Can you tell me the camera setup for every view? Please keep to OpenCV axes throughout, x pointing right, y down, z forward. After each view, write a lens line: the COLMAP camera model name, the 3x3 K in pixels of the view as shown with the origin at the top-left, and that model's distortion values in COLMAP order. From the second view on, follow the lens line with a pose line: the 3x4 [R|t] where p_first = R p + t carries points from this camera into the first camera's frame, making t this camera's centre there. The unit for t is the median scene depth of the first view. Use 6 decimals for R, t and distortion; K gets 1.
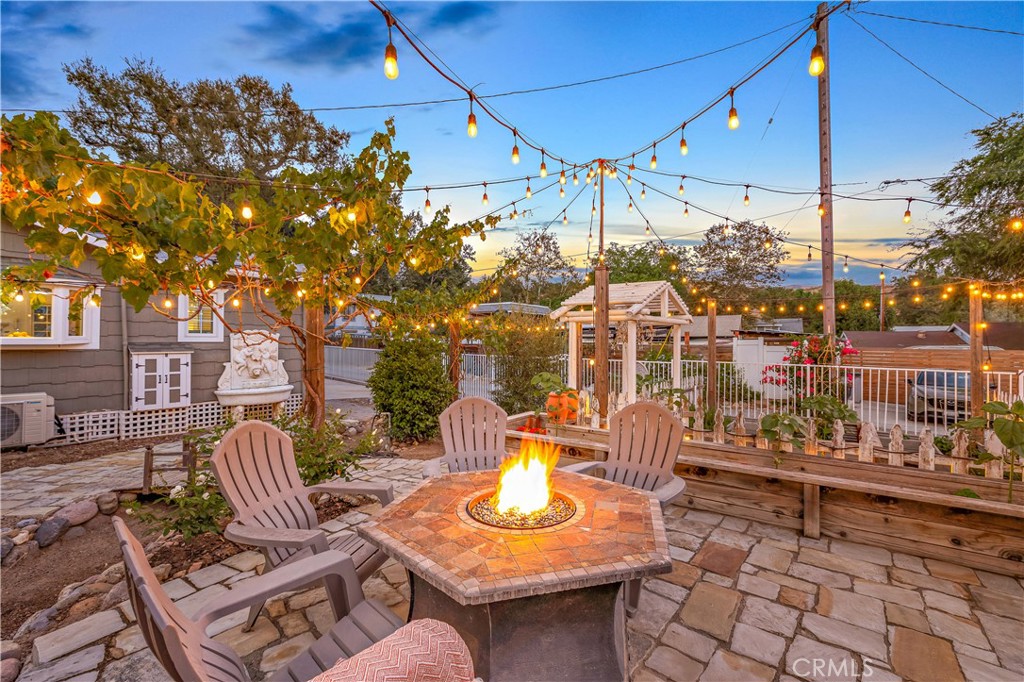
lens RADIAL K [[434.3, 0, 512.0], [0, 434.3, 341.0], [0, 0, 1]] dist [0.002866, 0.000026]
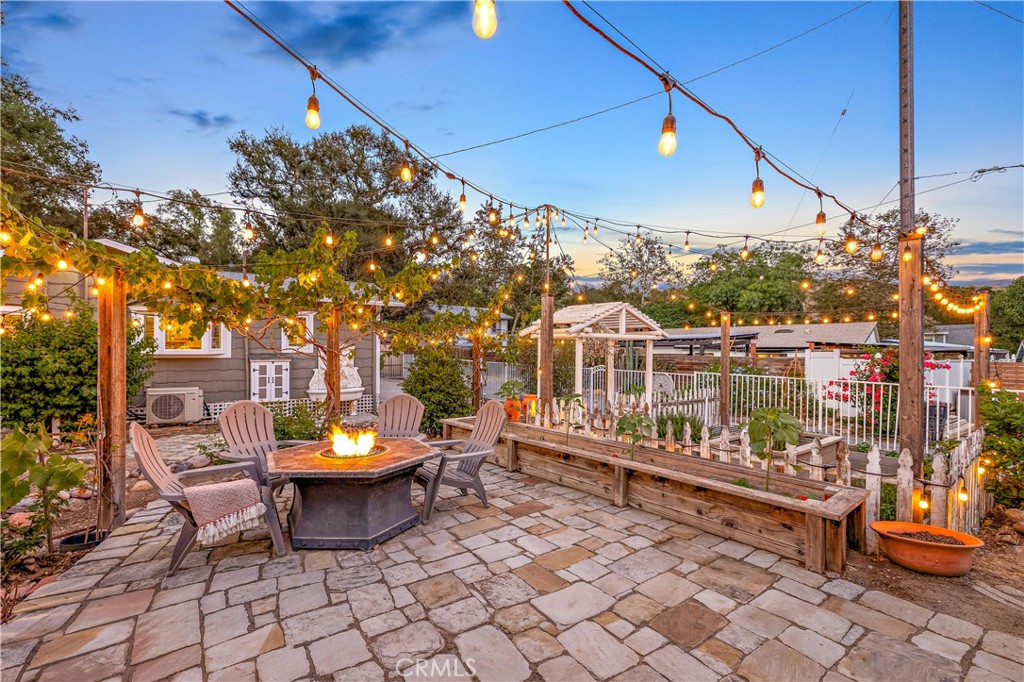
lens RADIAL K [[443.0, 0, 511.5], [0, 443.0, 356.4], [0, 0, 1]] dist [0.002544, 0.000378]
pose [[0.966782, 0.006450, -0.255522, 0.289001], [-0.003008, 0.999899, 0.013858, -0.008356], [0.255586, -0.012629, 0.966704, -0.151366]]
